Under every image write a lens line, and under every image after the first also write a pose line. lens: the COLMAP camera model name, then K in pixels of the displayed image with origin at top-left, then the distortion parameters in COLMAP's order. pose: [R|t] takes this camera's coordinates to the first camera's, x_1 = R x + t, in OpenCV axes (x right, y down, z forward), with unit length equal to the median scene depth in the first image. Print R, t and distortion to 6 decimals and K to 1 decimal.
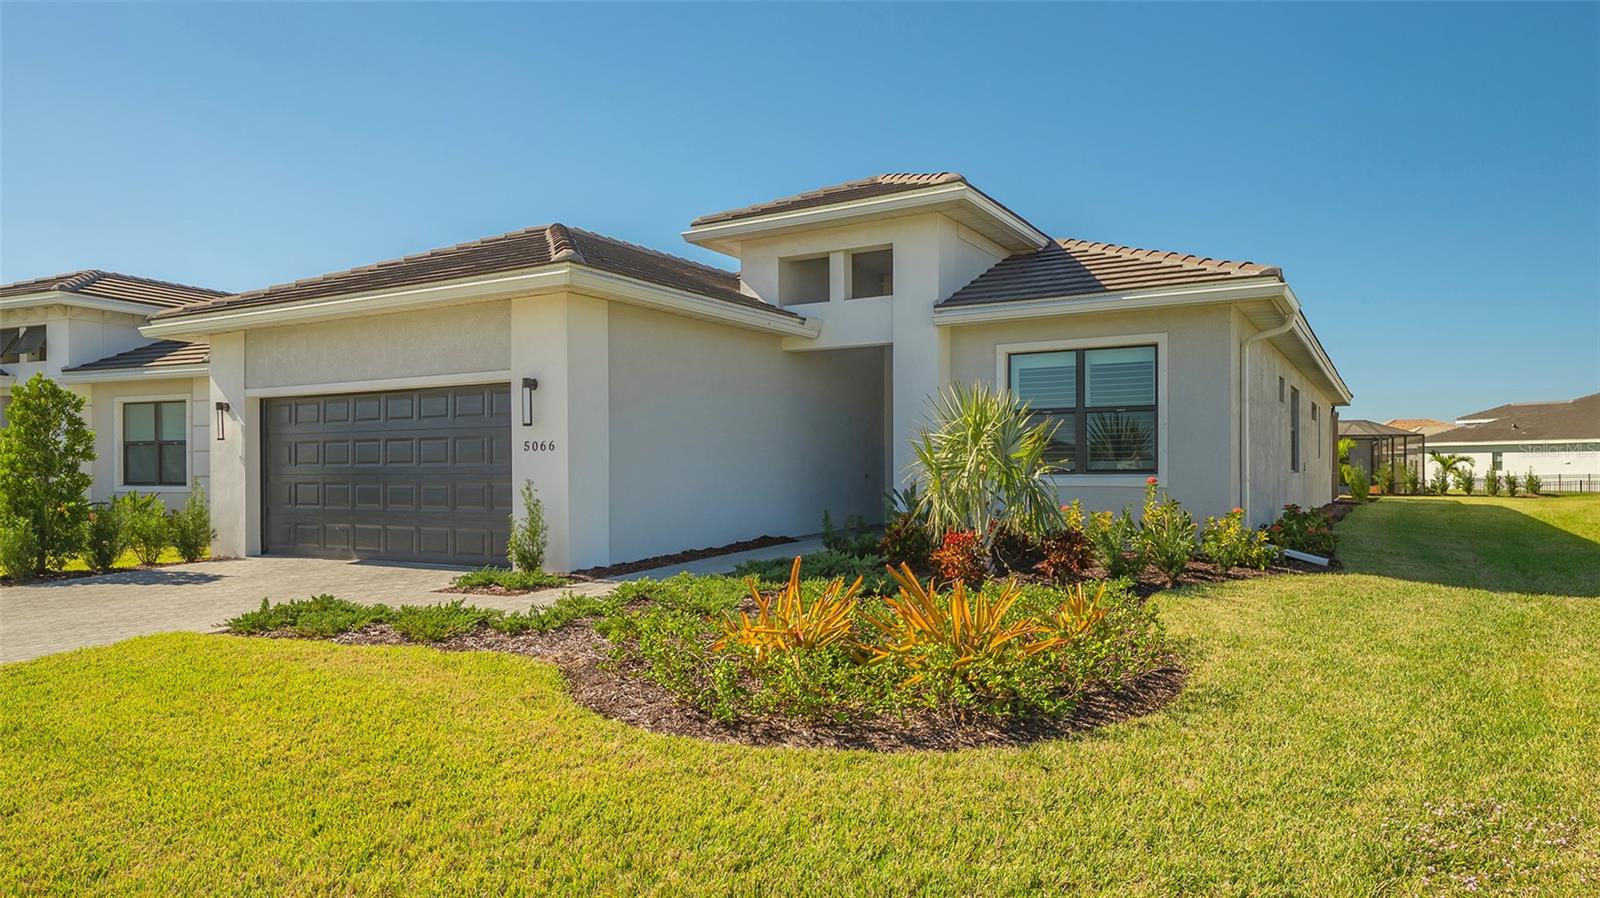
lens RADIAL K [[1002.8, 0, 789.5], [0, 1002.8, 443.3], [0, 0, 1]] dist [0.003493, 0.000267]
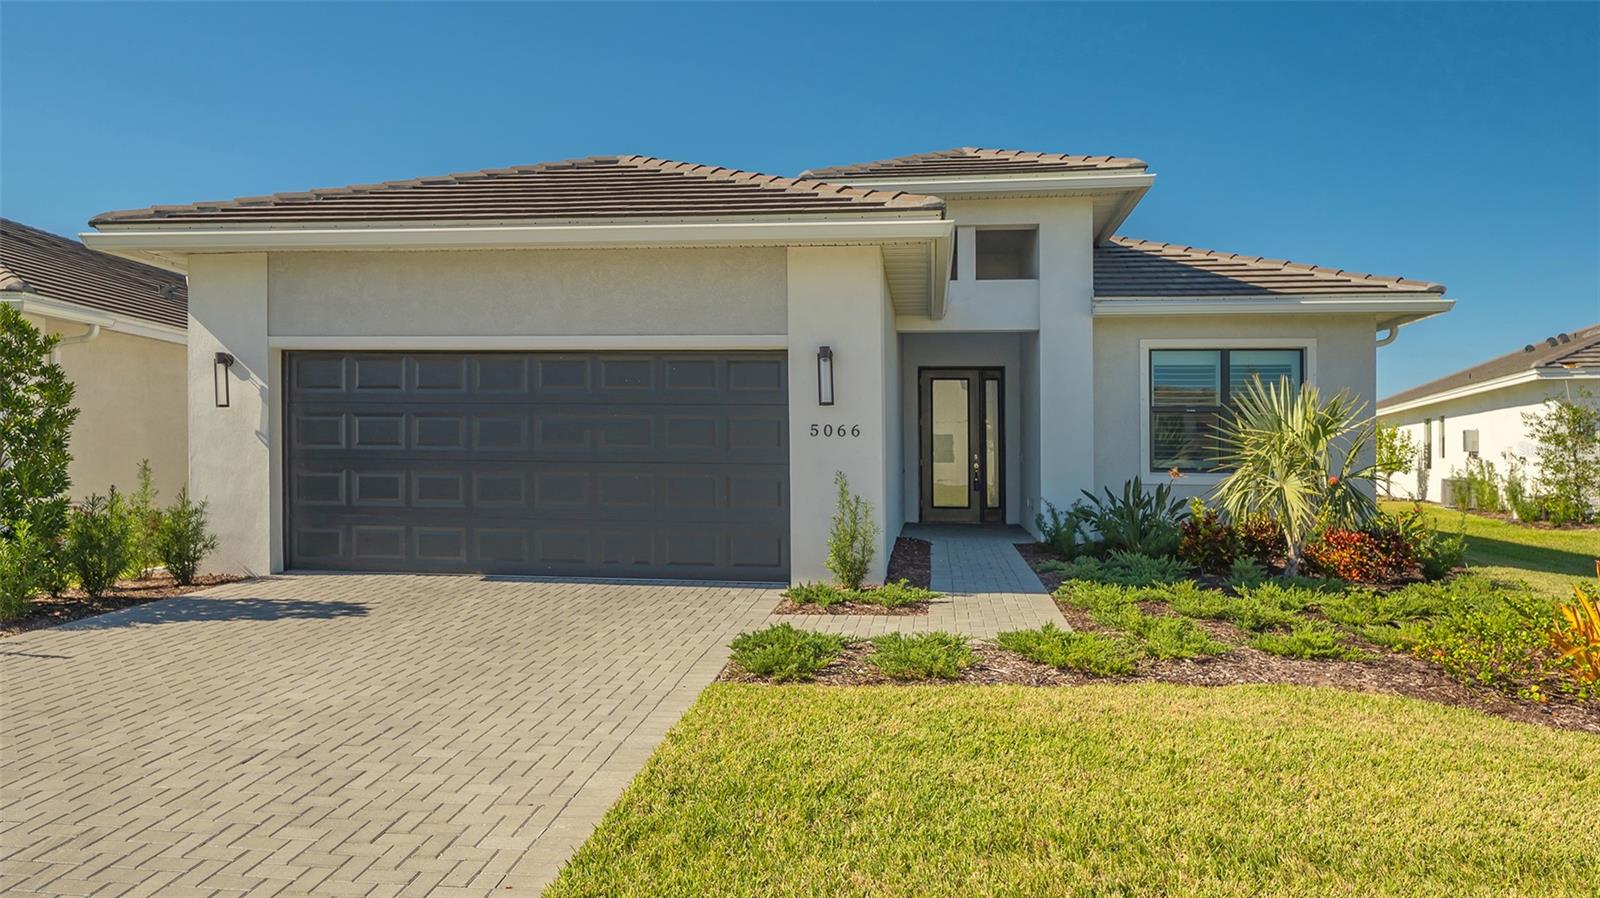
lens RADIAL K [[1079.0, 0, 772.3], [0, 1079.0, 420.3], [0, 0, 1]] dist [0.005275, 0.001156]
pose [[0.921430, 0.032303, 0.387200, -0.526788], [-0.026826, 0.999449, -0.019542, 0.010815], [-0.387618, 0.007620, 0.921789, 0.172325]]
